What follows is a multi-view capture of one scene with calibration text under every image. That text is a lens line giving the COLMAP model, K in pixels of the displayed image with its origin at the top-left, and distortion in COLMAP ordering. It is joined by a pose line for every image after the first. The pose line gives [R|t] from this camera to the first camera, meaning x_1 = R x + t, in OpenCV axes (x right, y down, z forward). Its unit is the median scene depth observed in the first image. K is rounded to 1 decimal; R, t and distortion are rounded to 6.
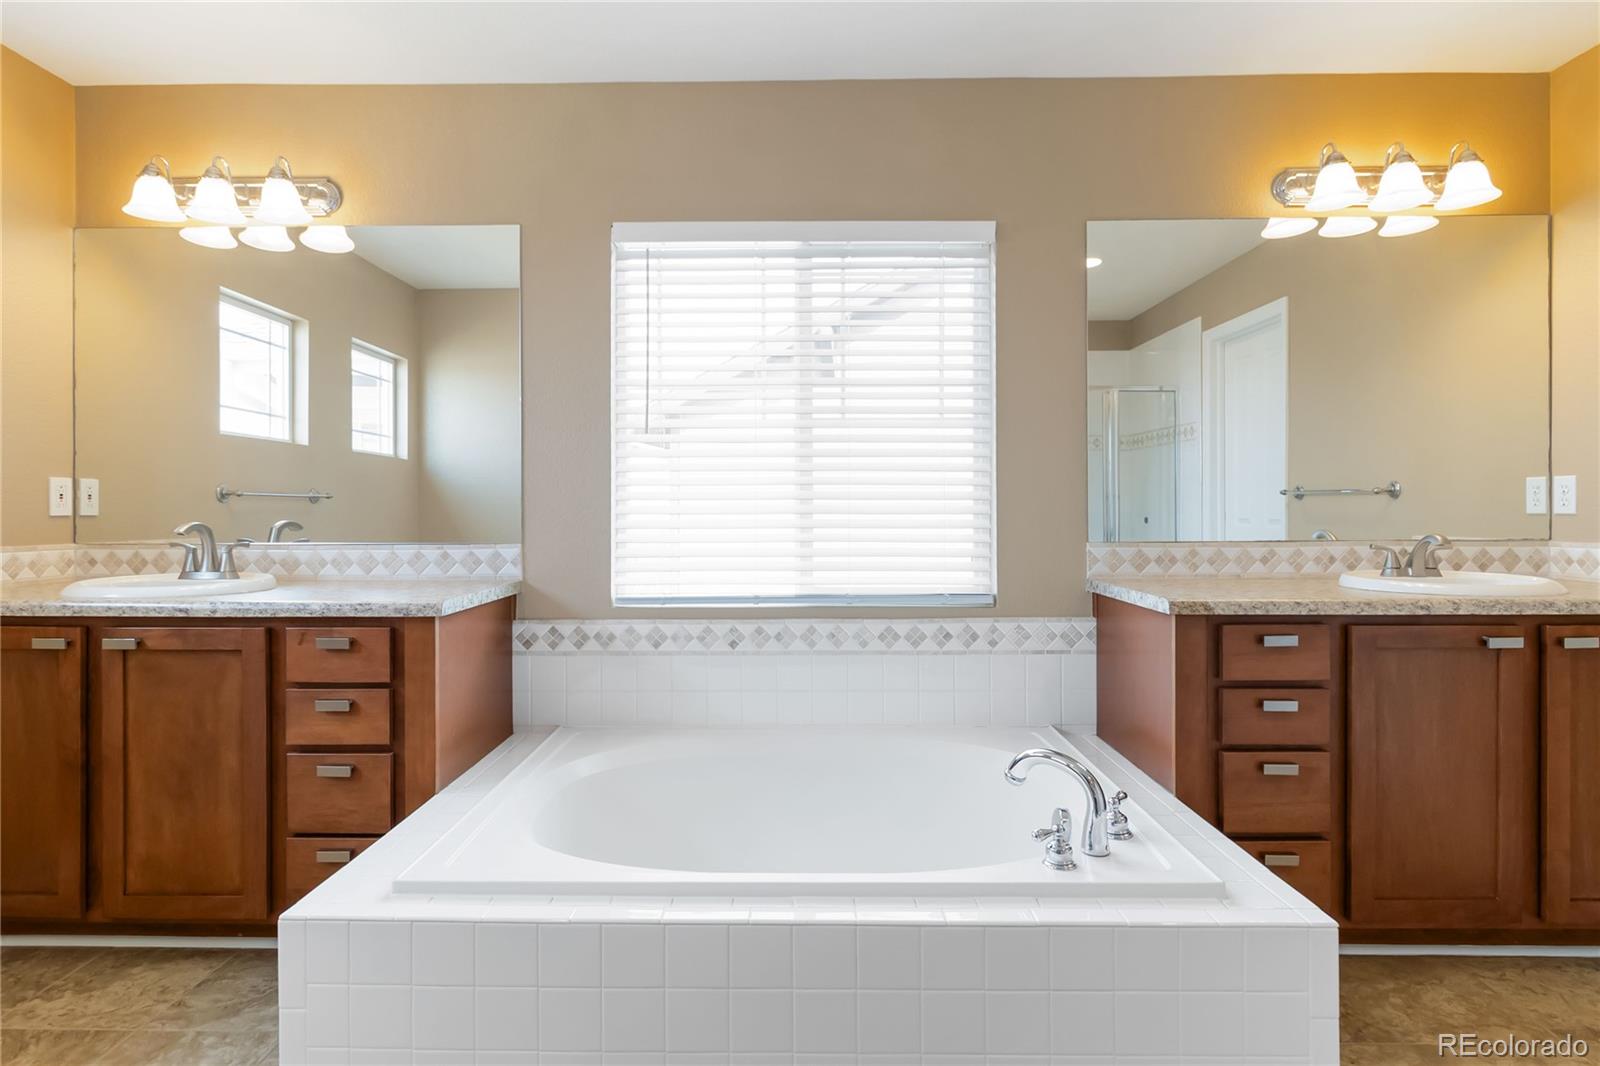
lens RADIAL K [[744.1, 0, 792.6], [0, 744.1, 522.5], [0, 0, 1]] dist [-0.002923, 0.001031]
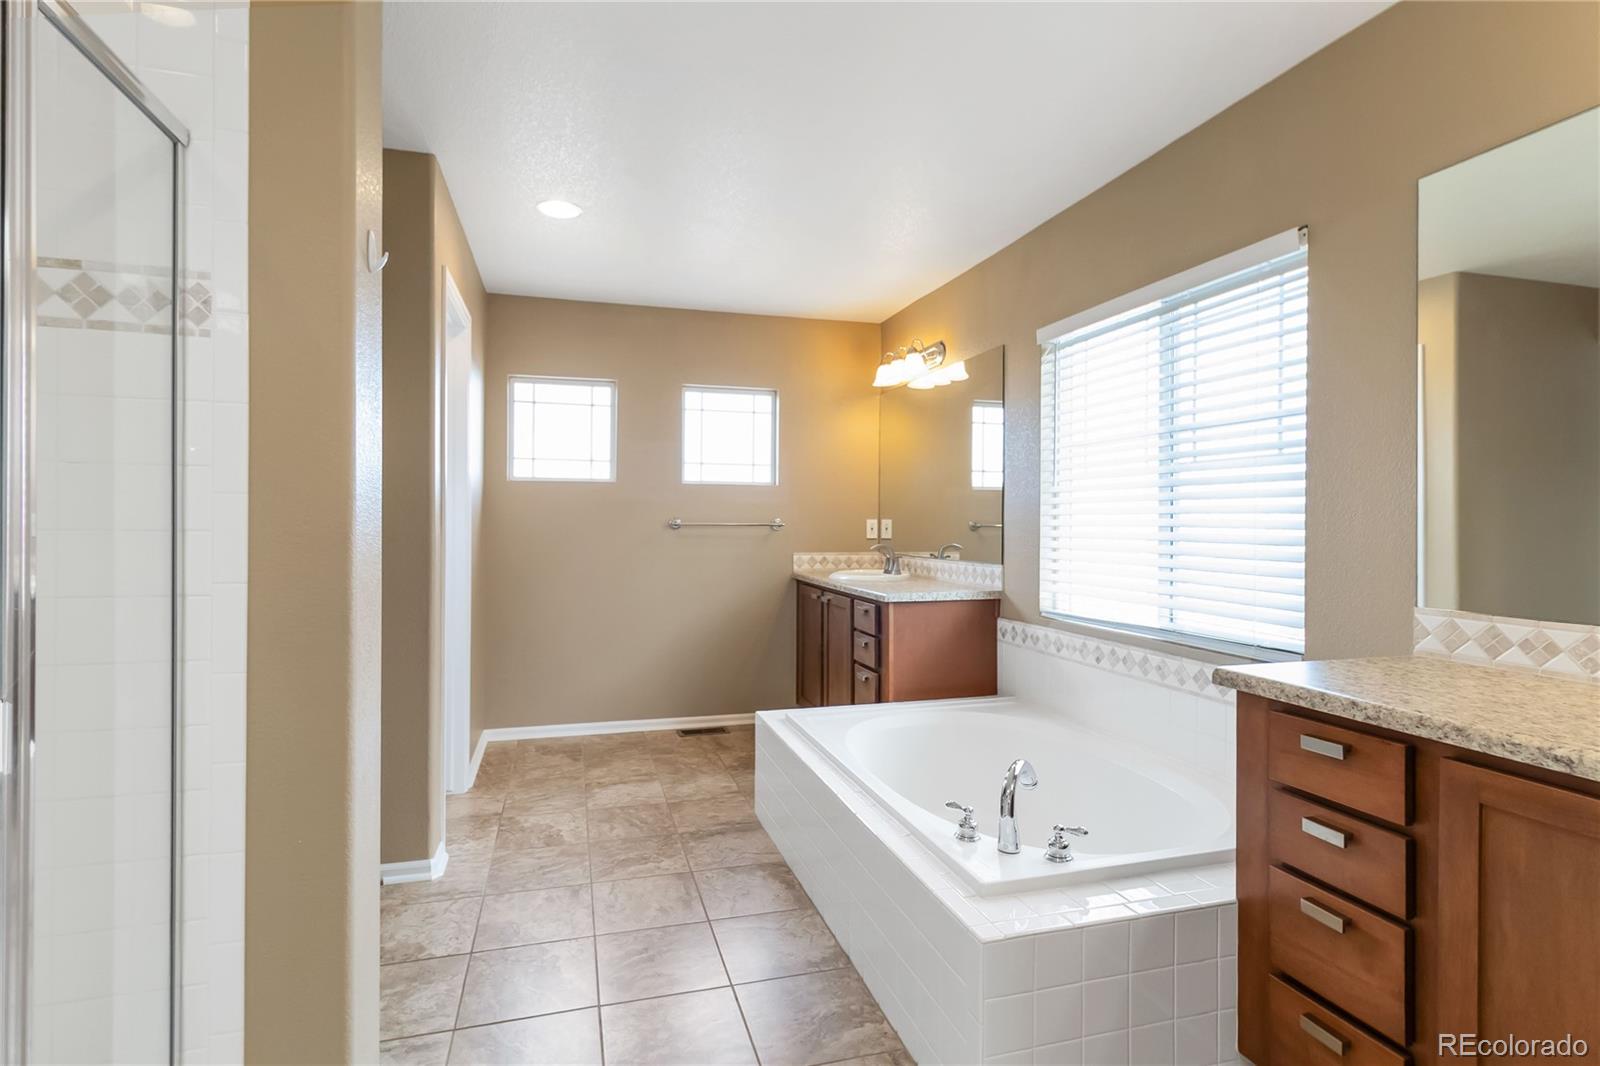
lens RADIAL K [[753.5, 0, 795.0], [0, 753.5, 525.0], [0, 0, 1]] dist [0.001362, -0.000150]
pose [[0.301992, 0.006687, -0.953287, 0.917861], [-0.010677, 0.999936, 0.003632, -0.051325], [0.953251, 0.009081, 0.302045, 0.170779]]
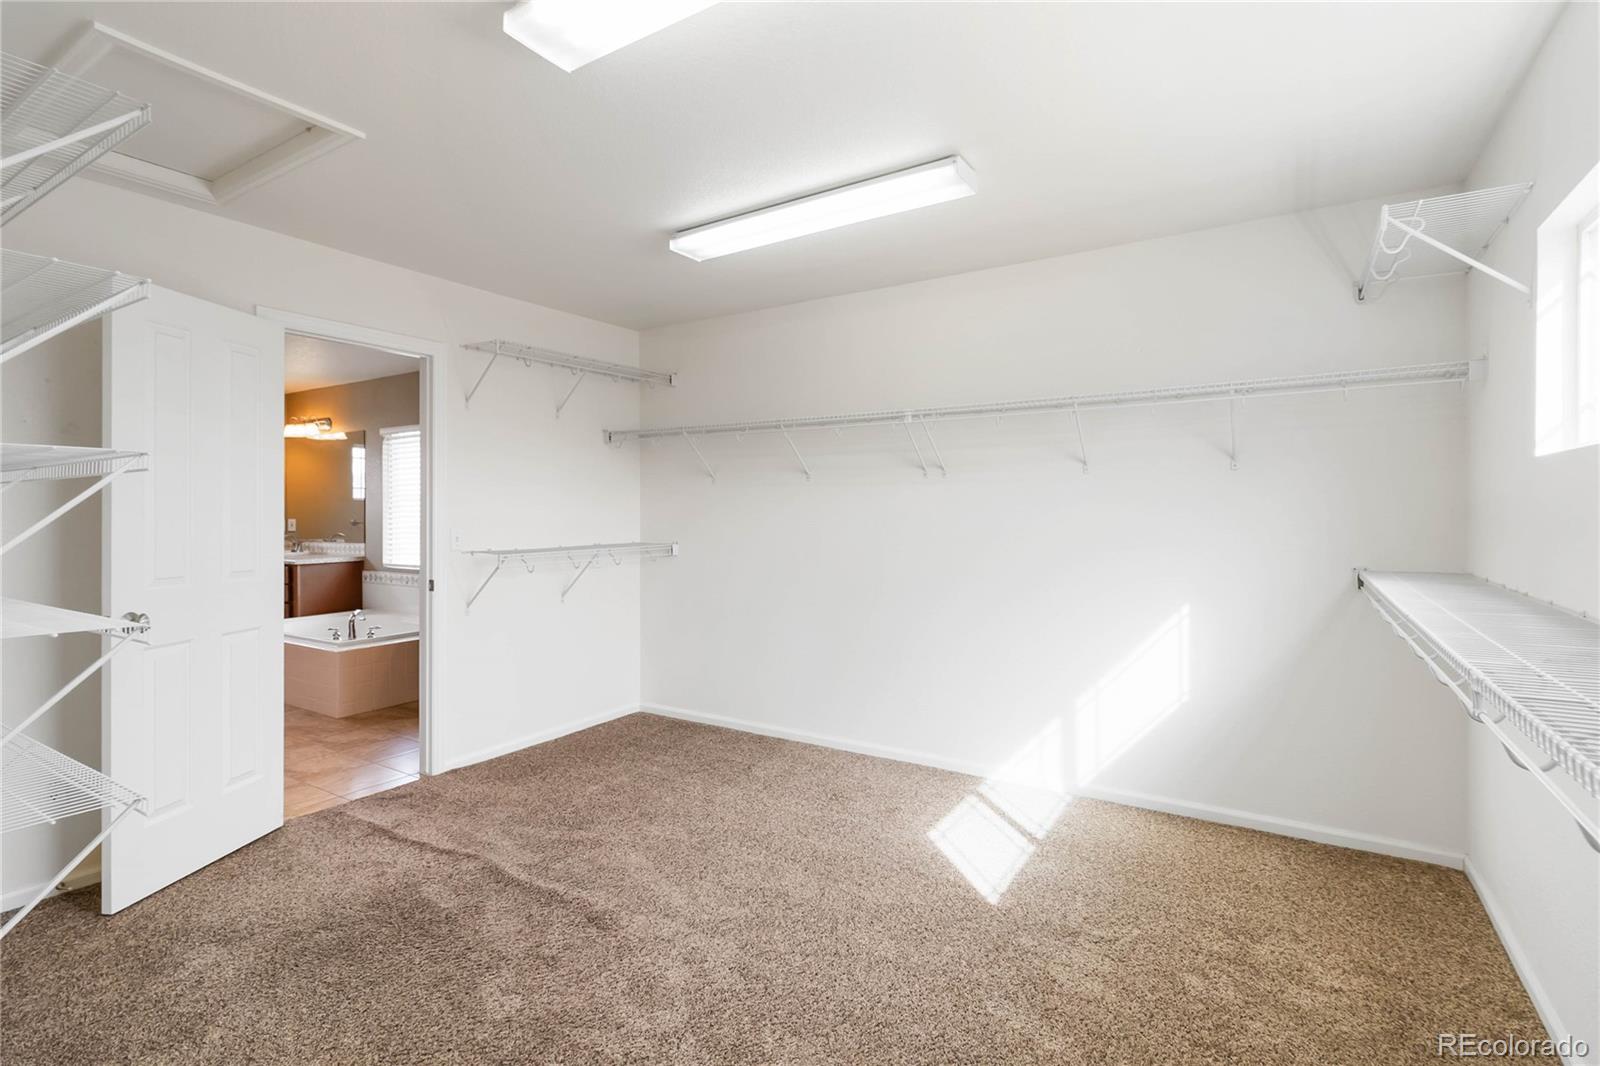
lens RADIAL K [[753.5, 0, 774.0], [0, 753.5, 514.8], [0, 0, 1]] dist [0.001362, -0.000150]
pose [[0.847946, 0.001351, -0.530080, 2.491284], [-0.002447, 0.999996, -0.001367, -0.080769], [0.530077, 0.002456, 0.847946, -0.611582]]
